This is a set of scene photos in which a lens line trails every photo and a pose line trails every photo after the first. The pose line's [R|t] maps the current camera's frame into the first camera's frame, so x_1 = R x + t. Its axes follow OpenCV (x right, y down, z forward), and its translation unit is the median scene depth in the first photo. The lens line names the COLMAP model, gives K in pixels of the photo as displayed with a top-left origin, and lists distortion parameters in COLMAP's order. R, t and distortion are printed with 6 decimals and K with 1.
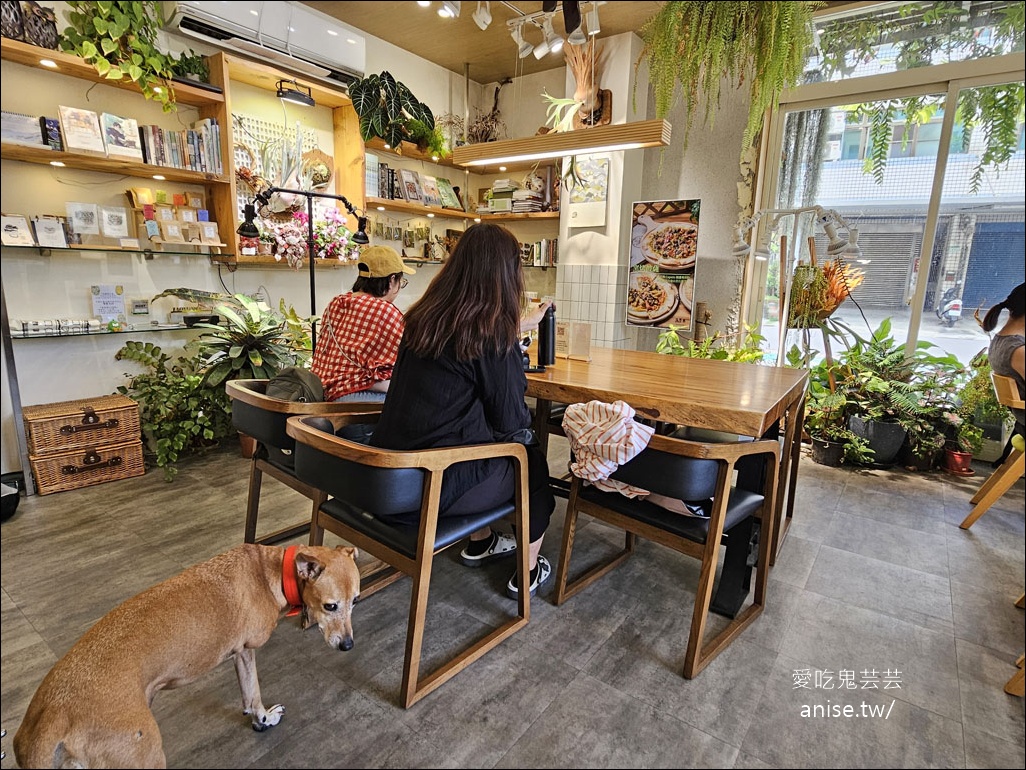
lens RADIAL K [[541.5, 0, 514.5], [0, 541.5, 368.8], [0, 0, 1]] dist [-0.000053, -0.000242]
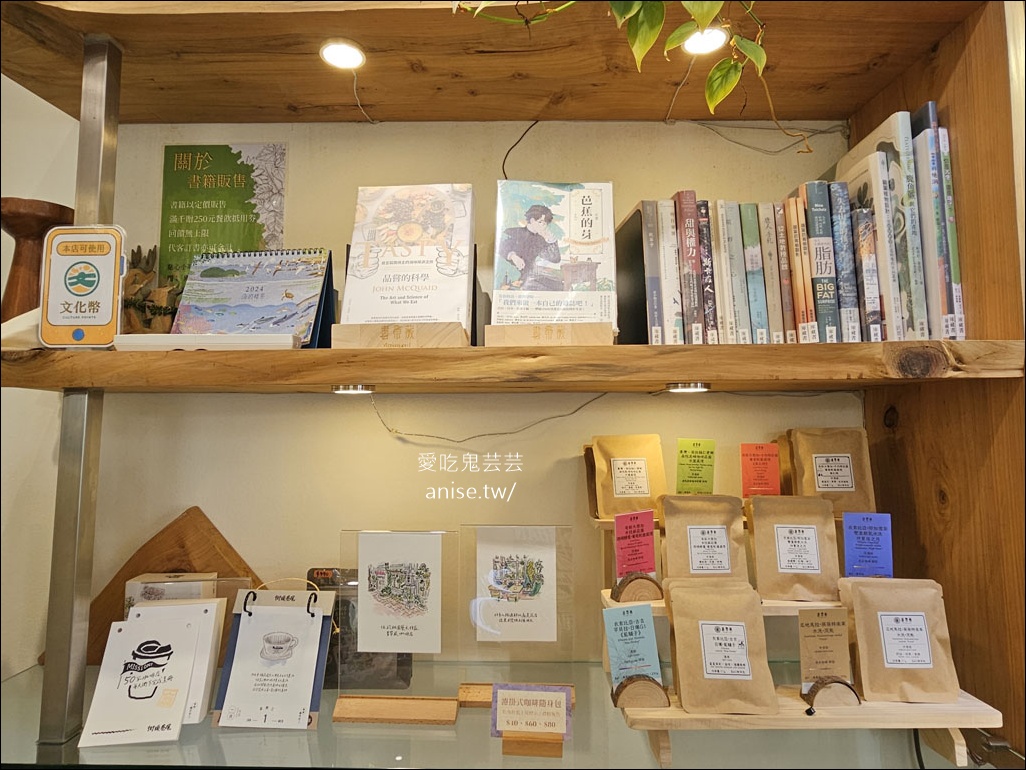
lens RADIAL K [[541.5, 0, 514.5], [0, 541.5, 368.8], [0, 0, 1]] dist [-0.000053, -0.000242]
pose [[0.543339, -0.098914, -0.833666, -0.483645], [-0.142431, 0.967777, -0.207656, -0.293716], [0.827343, 0.231567, 0.511742, 0.789318]]
